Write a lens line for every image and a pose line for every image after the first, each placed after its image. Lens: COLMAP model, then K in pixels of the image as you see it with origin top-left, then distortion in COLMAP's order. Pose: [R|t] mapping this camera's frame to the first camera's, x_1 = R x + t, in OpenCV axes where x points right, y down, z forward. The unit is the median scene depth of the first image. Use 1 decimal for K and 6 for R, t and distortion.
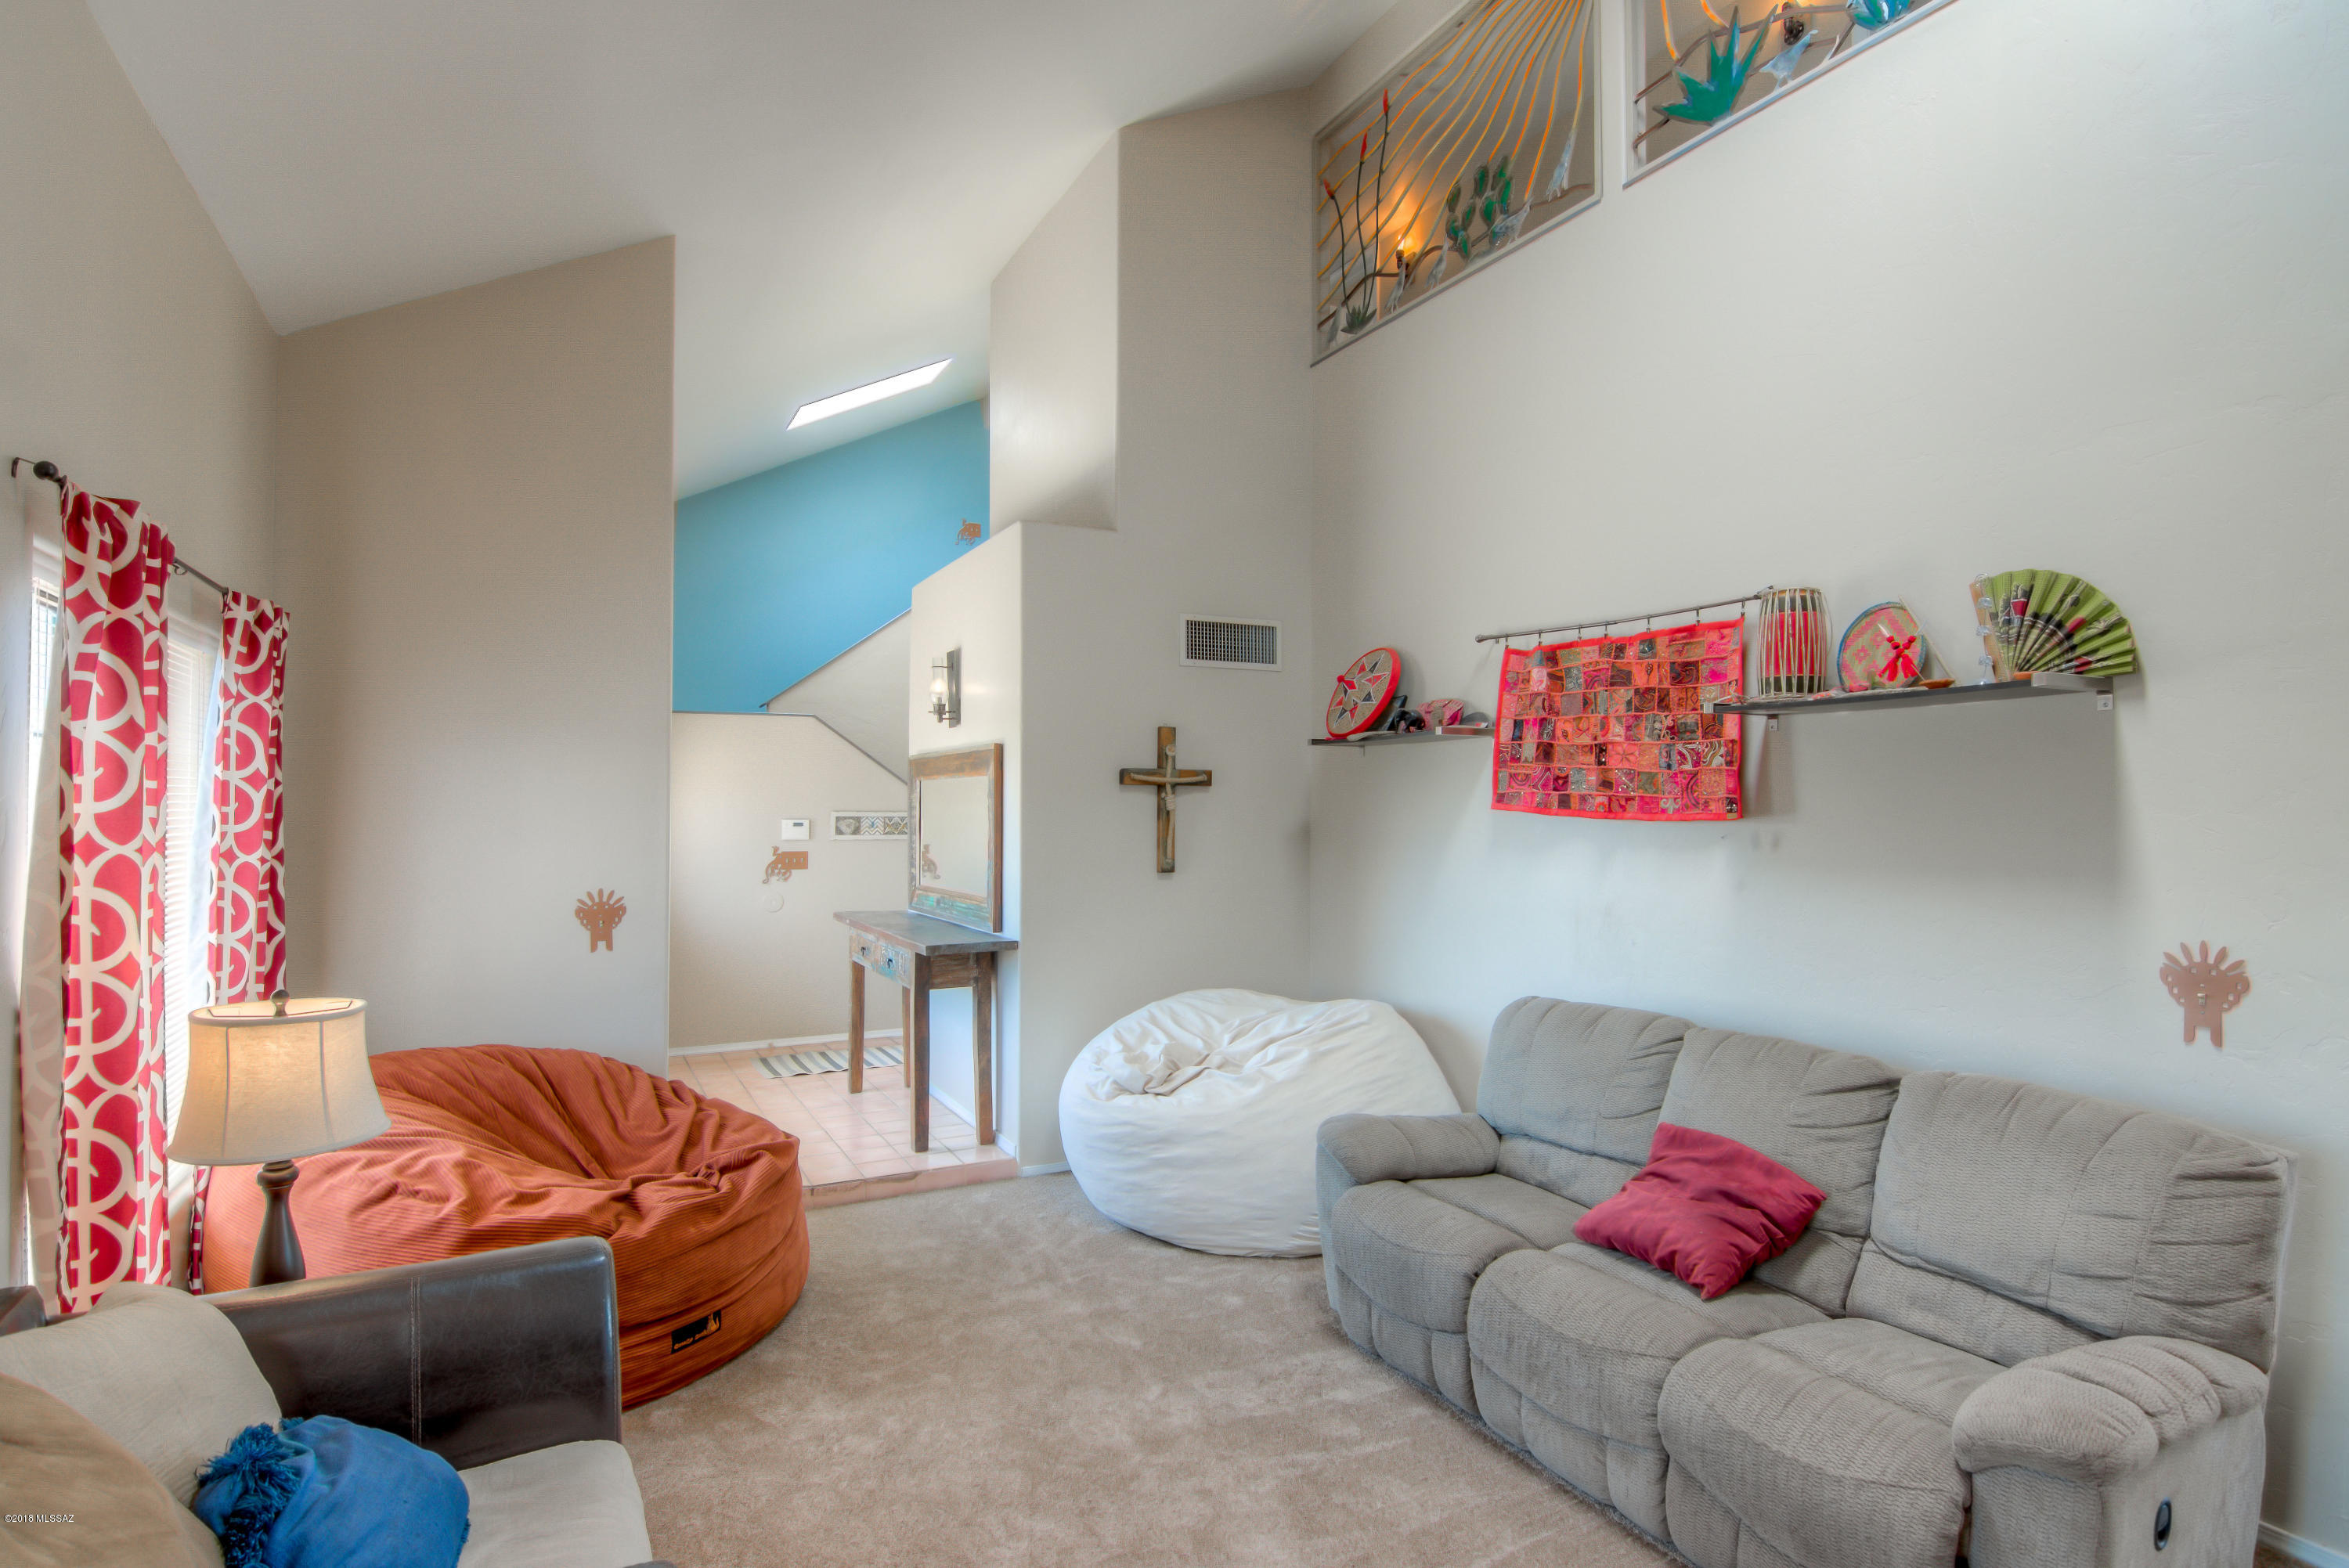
lens RADIAL K [[1217.2, 0, 1174.5], [0, 1217.2, 784.0], [0, 0, 1]] dist [-0.000968, -0.000452]
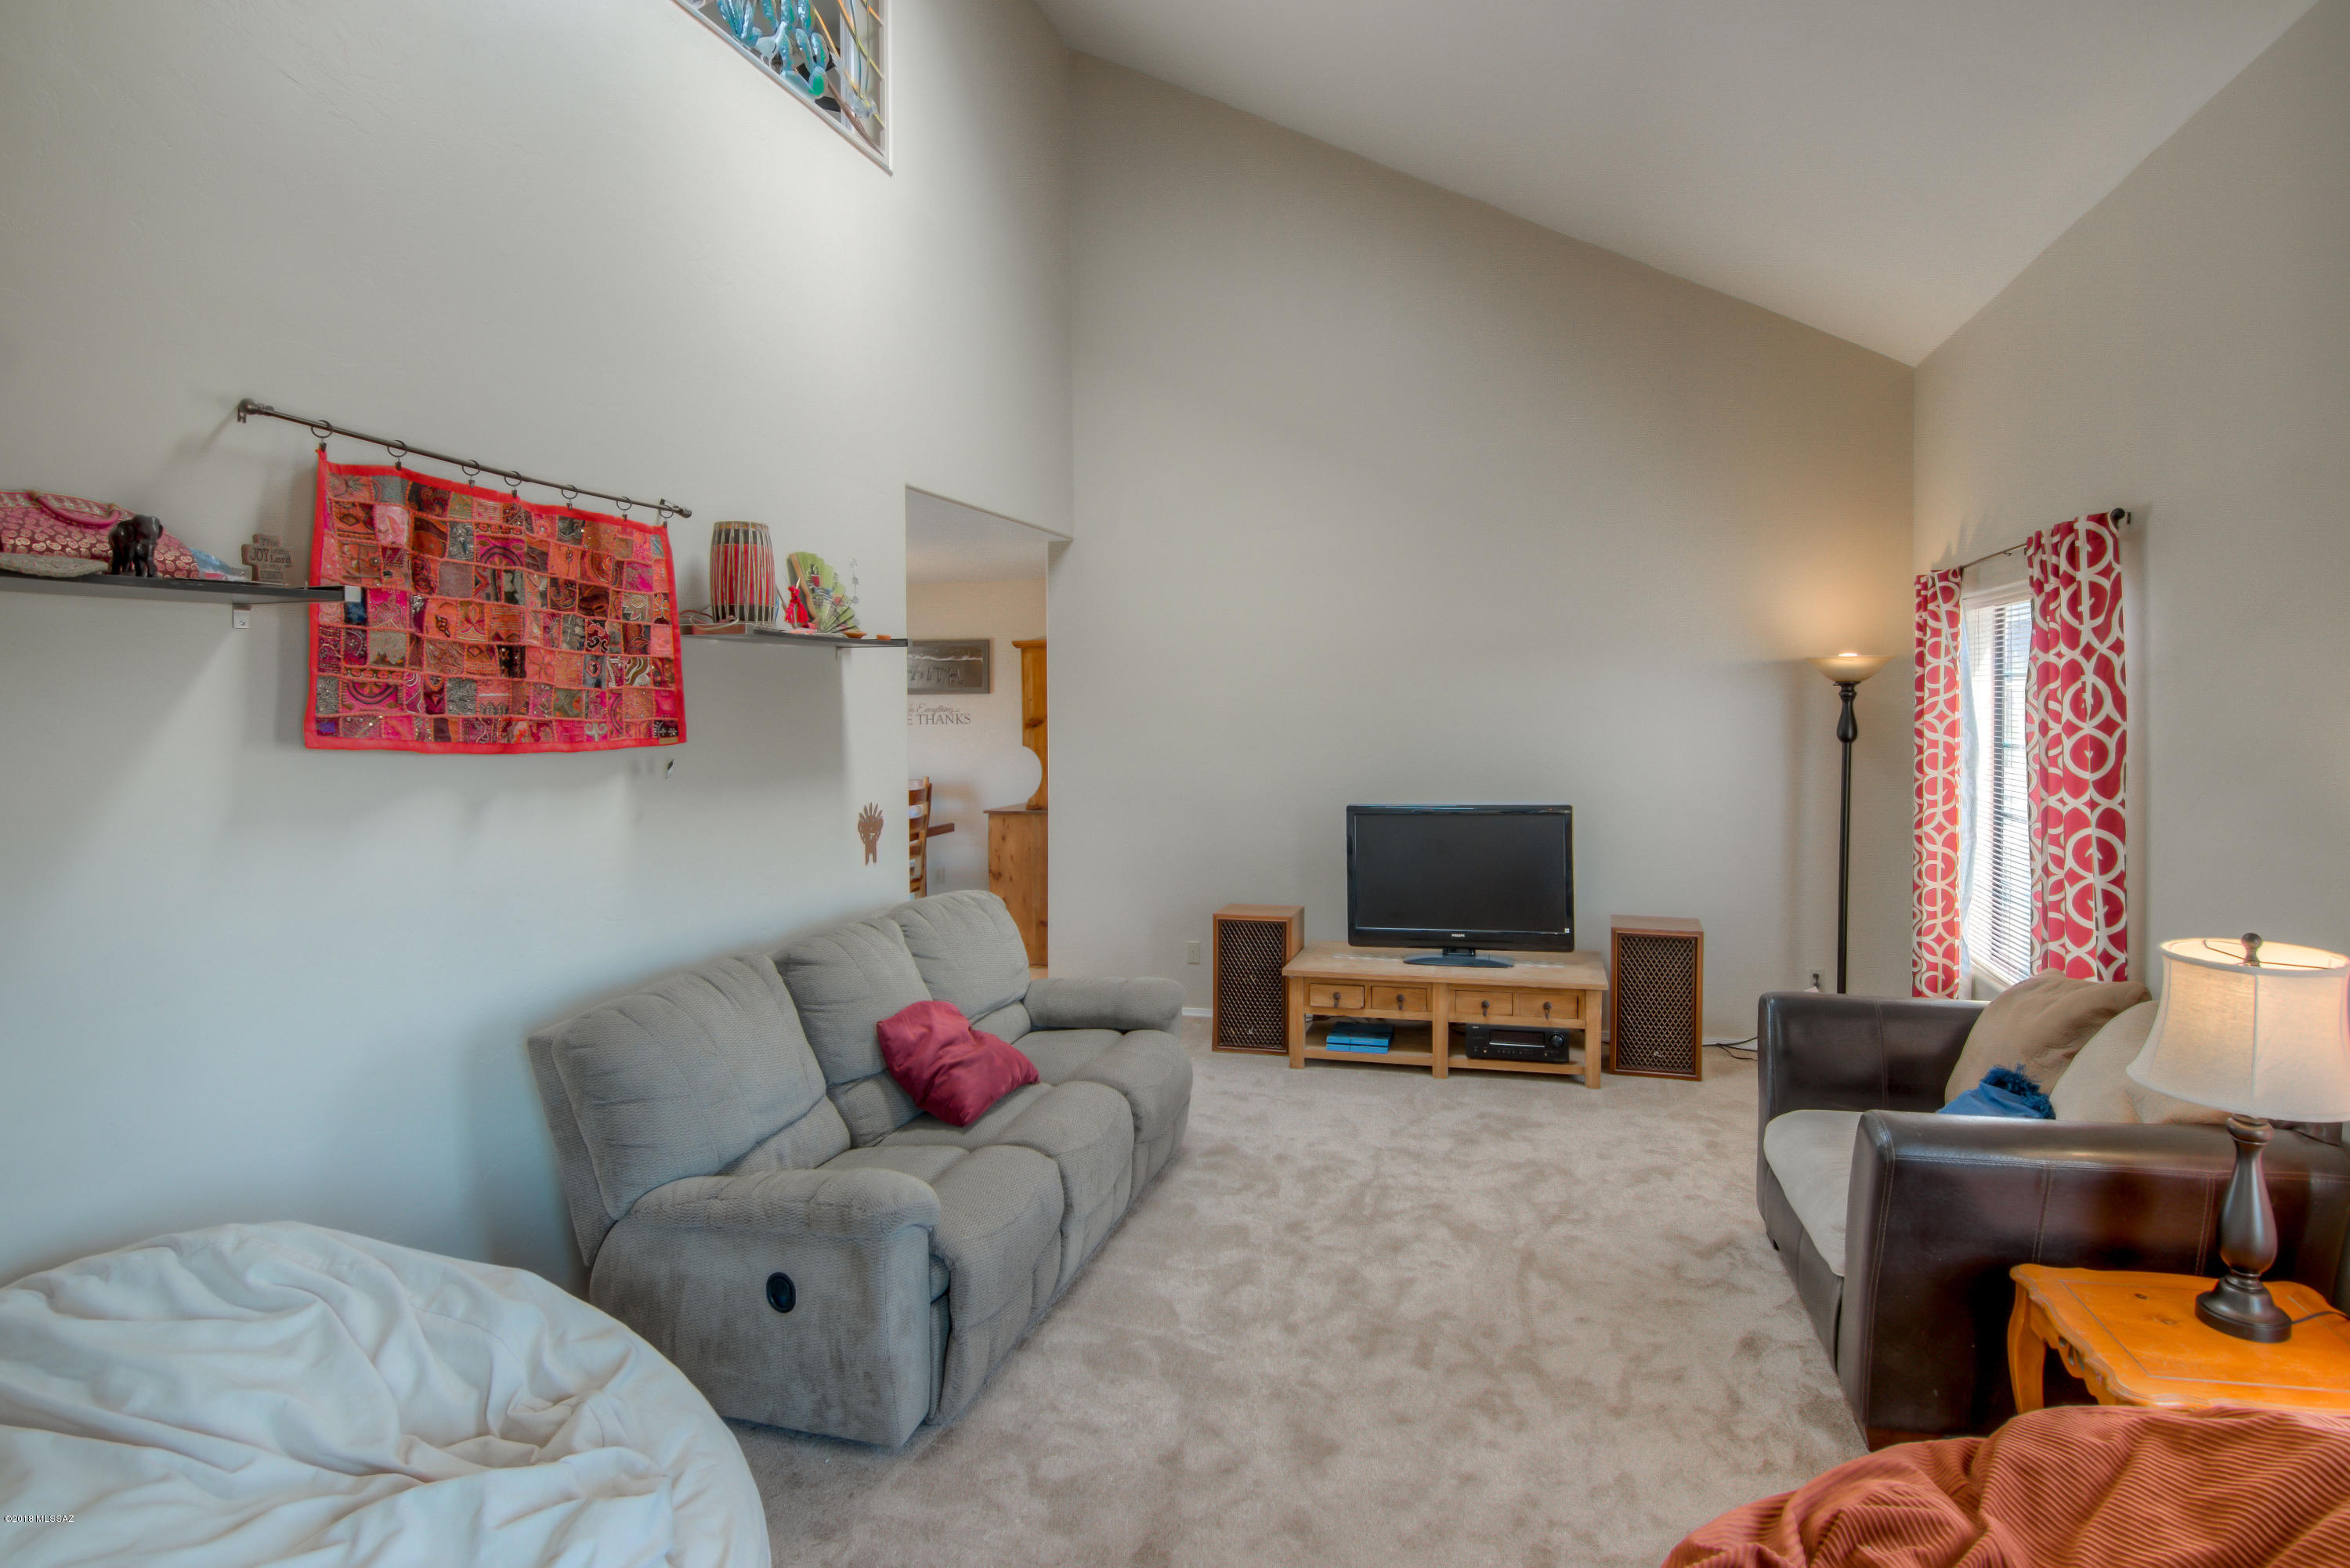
lens RADIAL K [[1246.6, 0, 1173.5], [0, 1246.6, 712.8], [0, 0, 1]] dist [-0.000120, -0.000460]
pose [[-0.719662, -0.003591, 0.694316, -0.432659], [-0.007954, 0.999964, -0.003073, 0.004456], [-0.694279, -0.007734, -0.719664, 1.288208]]
